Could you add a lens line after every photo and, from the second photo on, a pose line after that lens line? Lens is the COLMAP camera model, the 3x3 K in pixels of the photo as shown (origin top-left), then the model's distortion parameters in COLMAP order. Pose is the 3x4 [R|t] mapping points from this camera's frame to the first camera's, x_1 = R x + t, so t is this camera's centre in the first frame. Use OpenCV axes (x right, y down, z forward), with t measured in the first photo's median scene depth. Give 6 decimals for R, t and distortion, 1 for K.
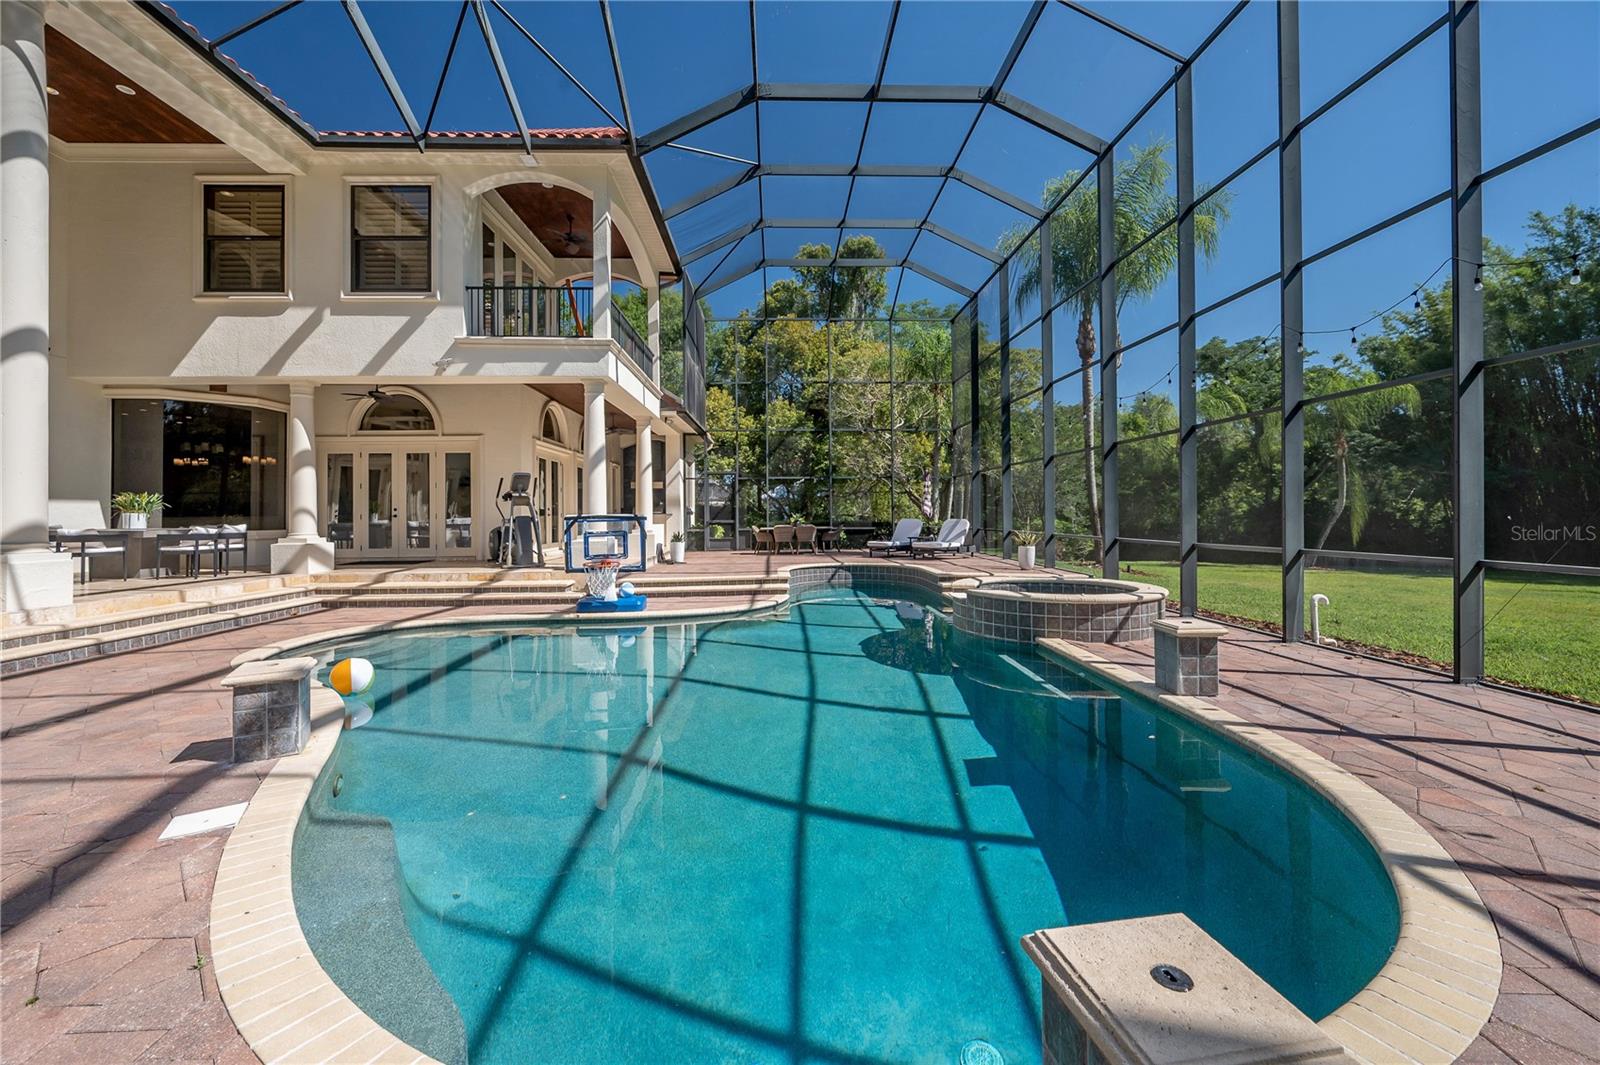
lens RADIAL K [[636.2, 0, 794.3], [0, 636.2, 510.3], [0, 0, 1]] dist [-0.000099, 0.001190]
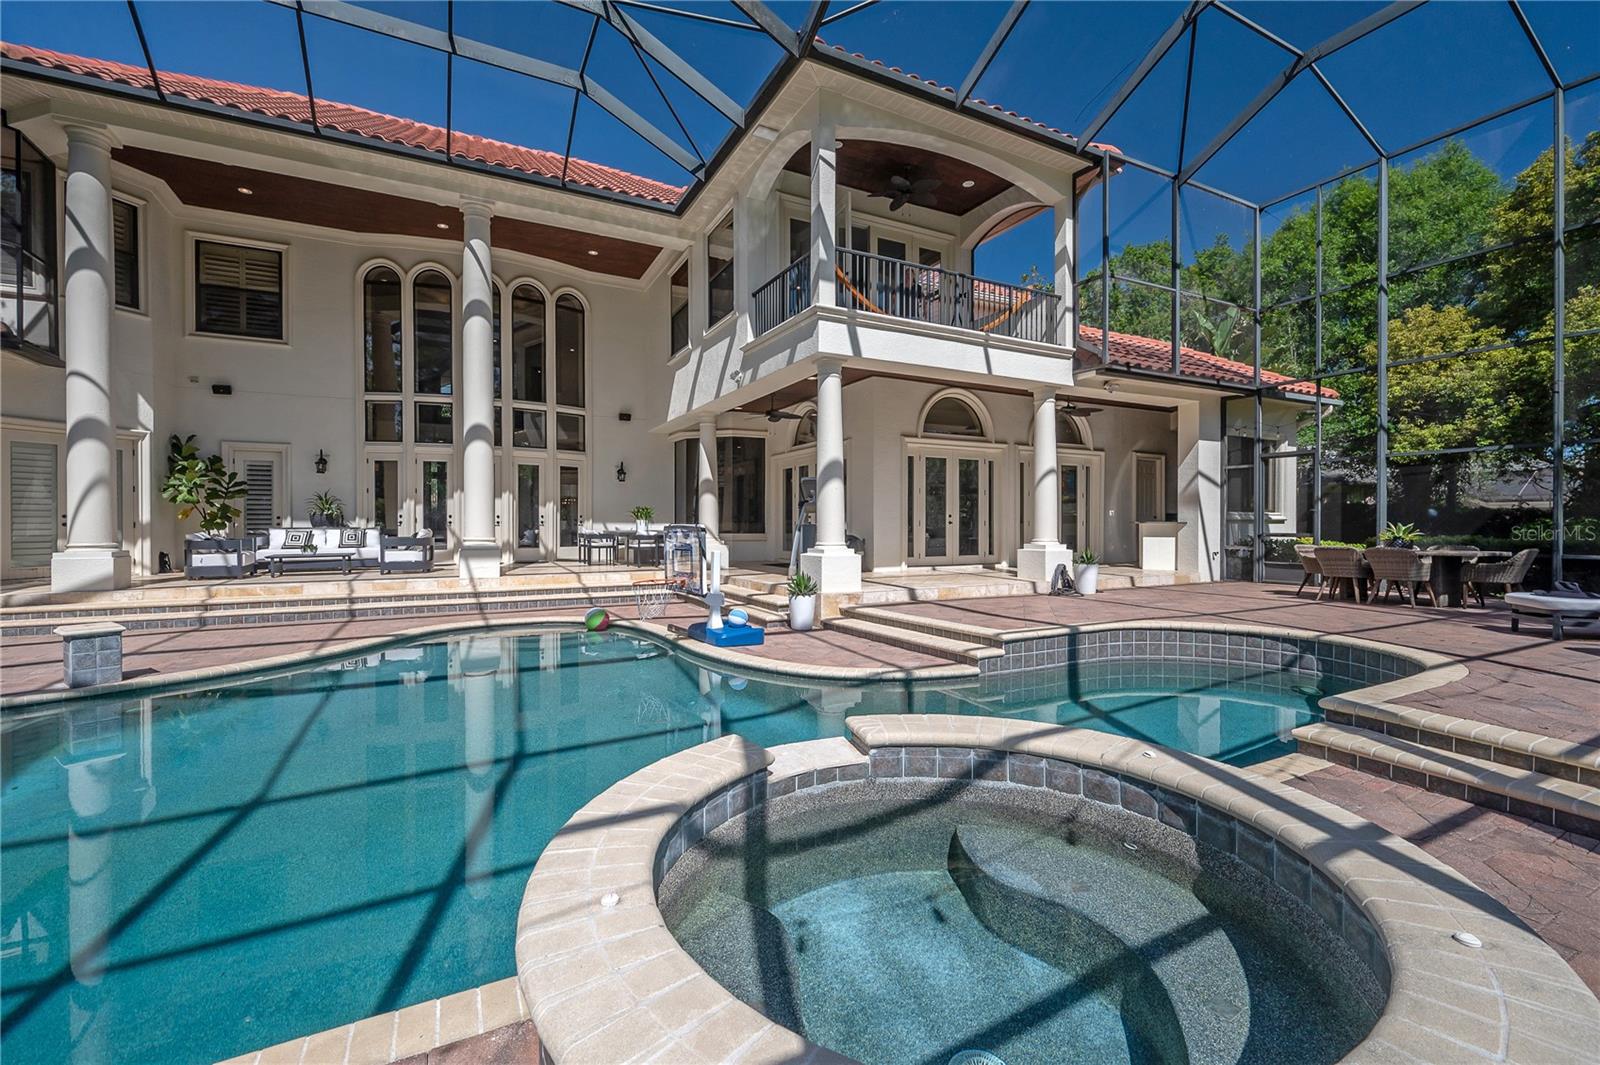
lens RADIAL K [[659.0, 0, 791.8], [0, 659.0, 524.8], [0, 0, 1]] dist [0.003345, -0.001342]
pose [[0.449241, 0.005093, -0.893396, 0.437039], [0.002201, 0.999974, 0.006807, 0.003263], [0.893408, -0.005024, 0.449218, 0.594005]]
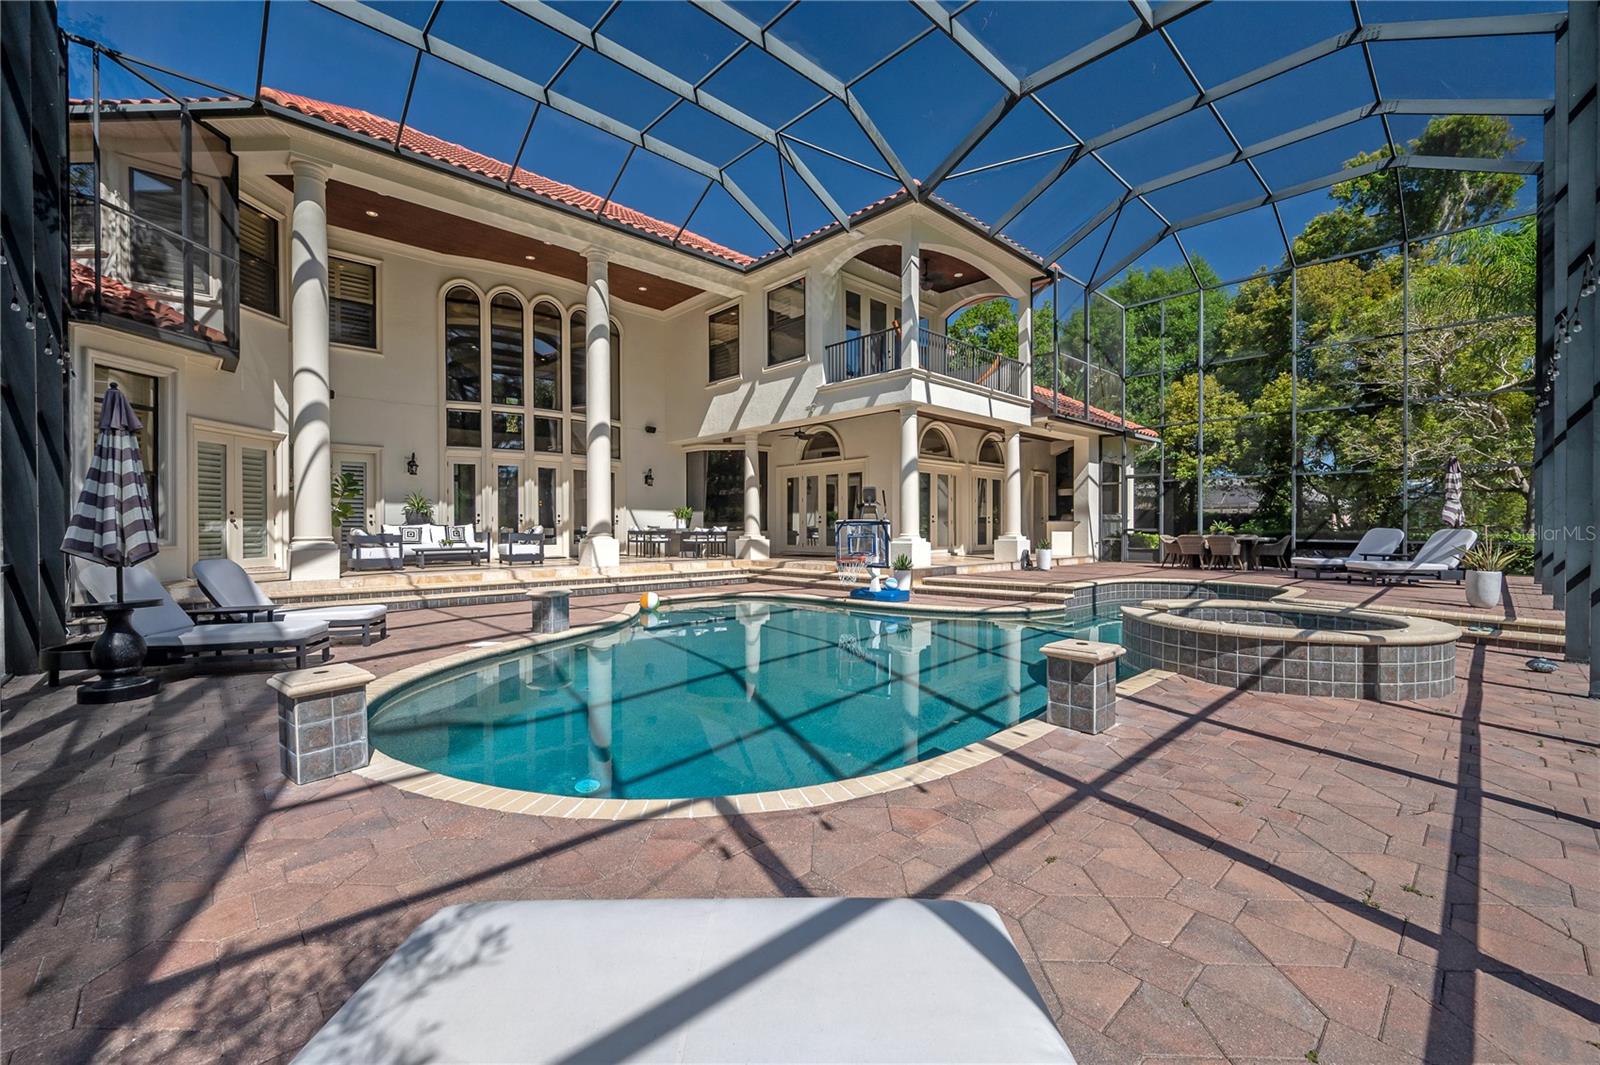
lens RADIAL K [[636.2, 0, 798.0], [0, 636.2, 532.7], [0, 0, 1]] dist [-0.000099, 0.001190]
pose [[0.676128, 0.015324, -0.736625, 0.419454], [0.000164, 0.999781, 0.020950, 0.005015], [0.736784, -0.014286, 0.675977, 0.067395]]
